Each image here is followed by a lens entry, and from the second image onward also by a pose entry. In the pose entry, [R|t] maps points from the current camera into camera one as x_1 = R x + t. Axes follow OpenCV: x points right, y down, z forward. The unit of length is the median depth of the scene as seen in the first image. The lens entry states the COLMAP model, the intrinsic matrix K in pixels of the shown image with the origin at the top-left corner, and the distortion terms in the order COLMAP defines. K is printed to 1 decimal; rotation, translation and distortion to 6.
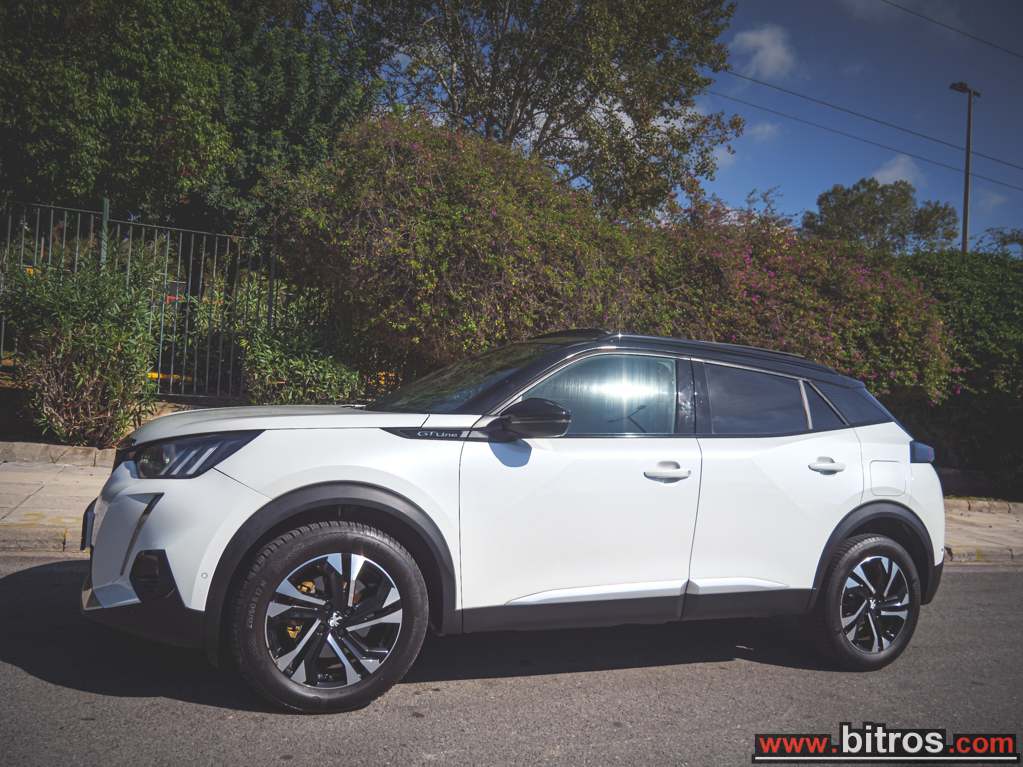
lens RADIAL K [[743.7, 0, 513.1], [0, 743.7, 384.2], [0, 0, 1]] dist [-0.057676, 0.033245]
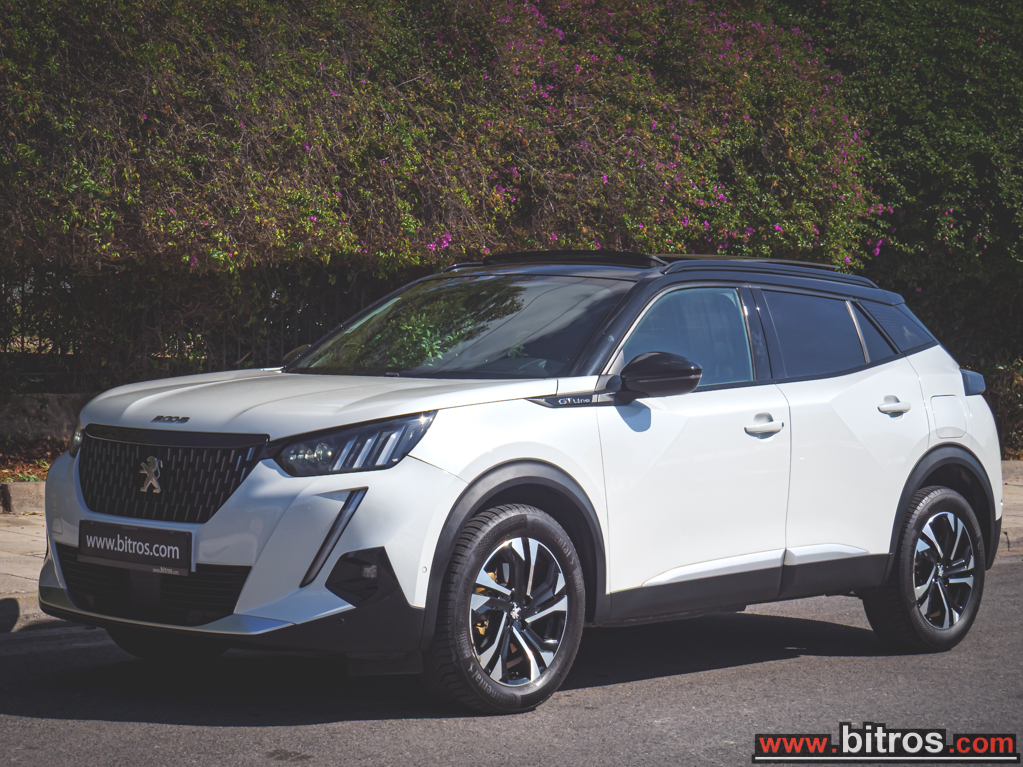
lens RADIAL K [[2280.1, 0, 498.2], [0, 2280.1, 337.6], [0, 0, 1]] dist [-0.008110, 0.000000]
pose [[0.904648, -0.061271, 0.421731, -1.004328], [0.037550, 0.997222, 0.064333, -0.141005], [-0.424501, -0.042363, 0.904436, -1.072684]]
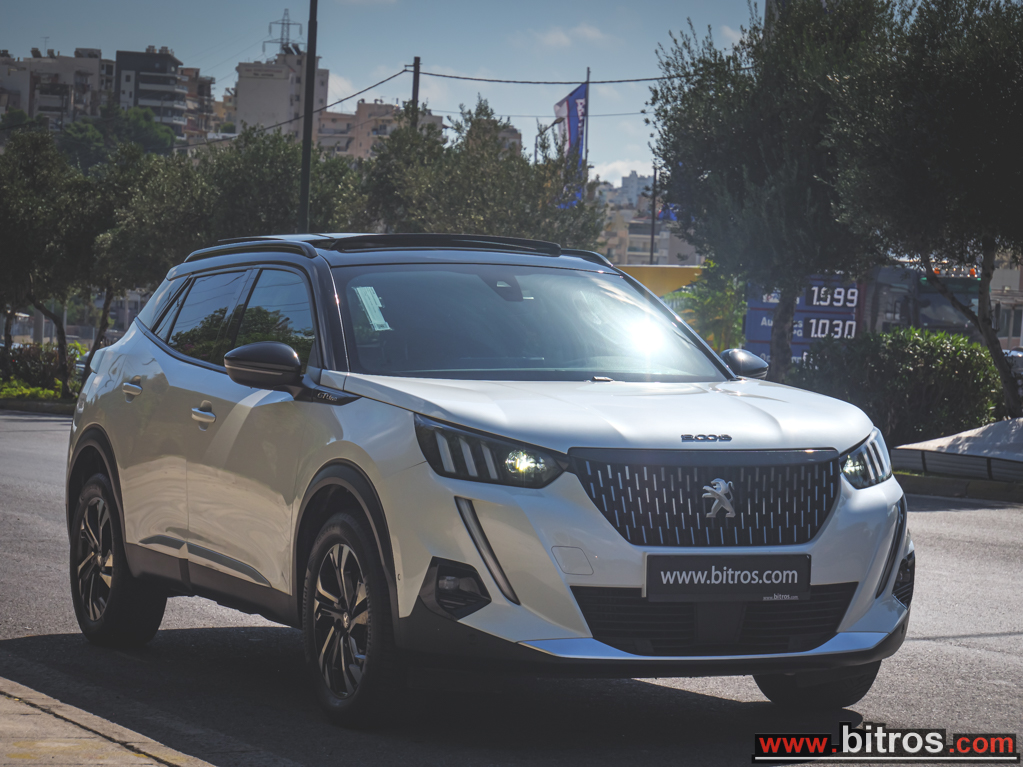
lens RADIAL K [[3094.4, 0, 513.9], [0, 3094.4, 363.3], [0, 0, 1]] dist [0.034371, 0.000000]
pose [[-0.003682, -0.095731, 0.995400, -2.899659], [-0.057196, 0.993798, 0.095365, -0.240639], [-0.998356, -0.056582, -0.009135, 1.024627]]
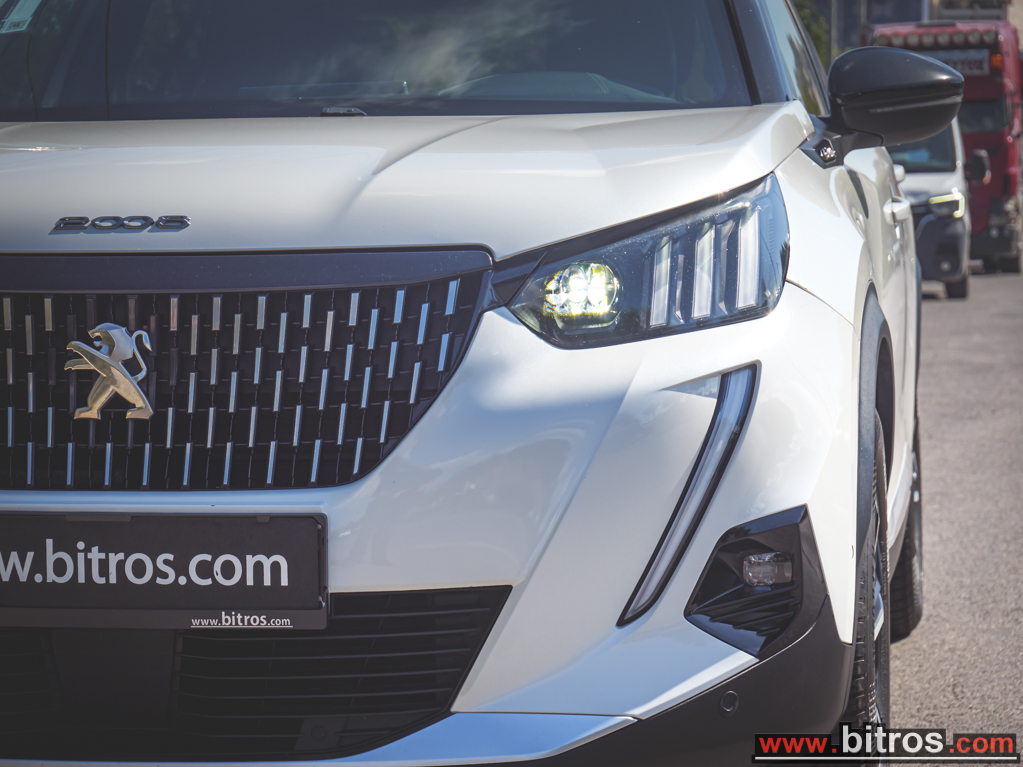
lens RADIAL K [[3439.3, 0, 512.9], [0, 3439.3, 387.8], [0, 0, 1]] dist [-0.063227, 0.000000]
pose [[0.519150, -0.143961, 0.842472, -1.321077], [0.023898, 0.987772, 0.154063, -0.070299], [-0.854349, -0.059848, 0.516242, 0.147278]]
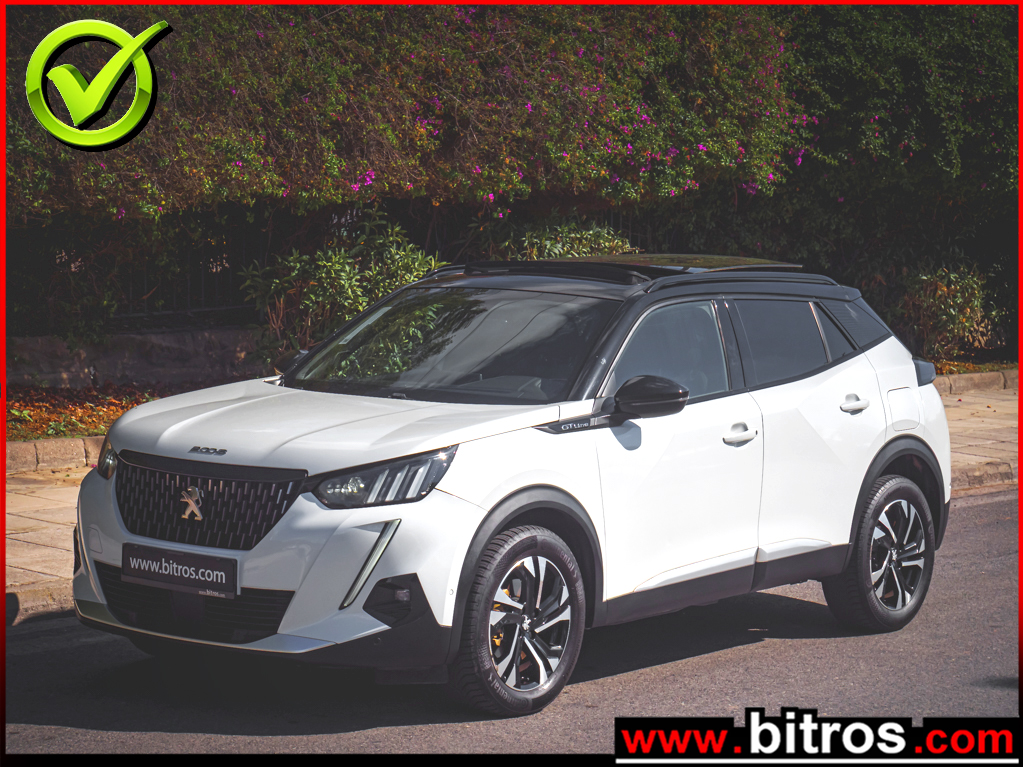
lens RADIAL K [[2645.6, 0, 510.9], [0, 2645.6, 383.0], [0, 0, 1]] dist [-0.005008, 0.000000]
pose [[0.871786, -0.101284, 0.479302, -1.369143], [0.032583, 0.988215, 0.149562, -0.379810], [-0.488802, -0.114769, 0.864813, -1.446425]]
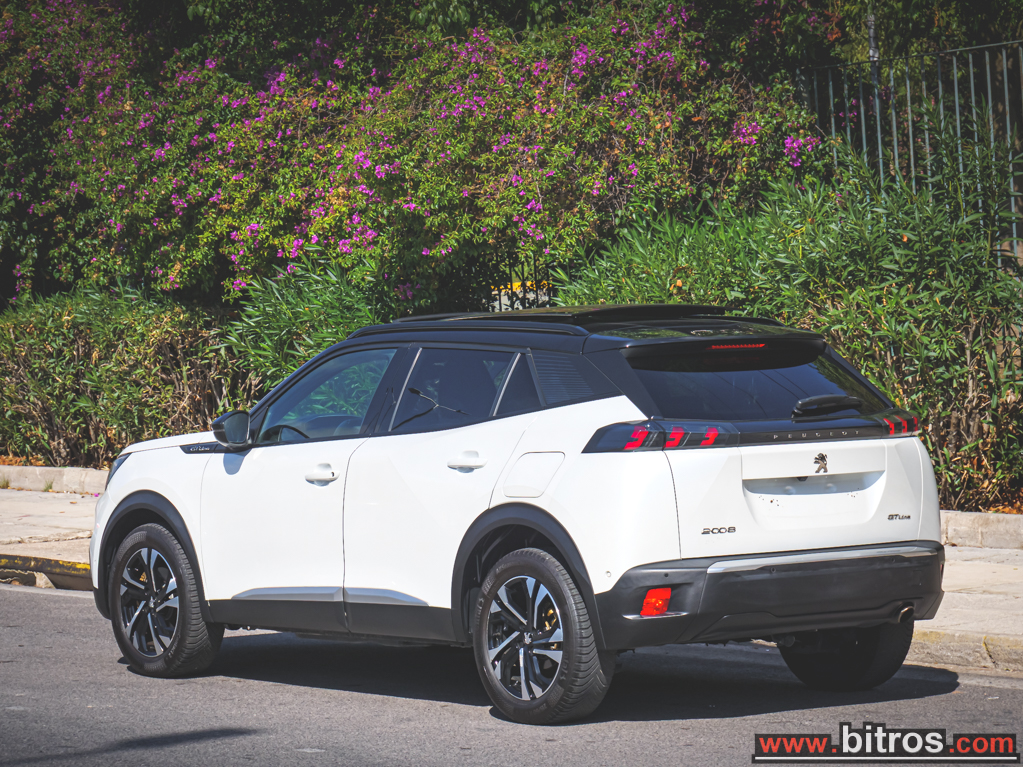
lens RADIAL K [[3581.9, 0, 512.7], [0, 3581.9, 383.2], [0, 0, 1]] dist [-0.078507, 0.000000]
pose [[0.252036, -0.075460, -0.964771, 4.083356], [0.084734, 0.994847, -0.055677, 0.238974], [0.964001, -0.067716, 0.257131, 0.036395]]
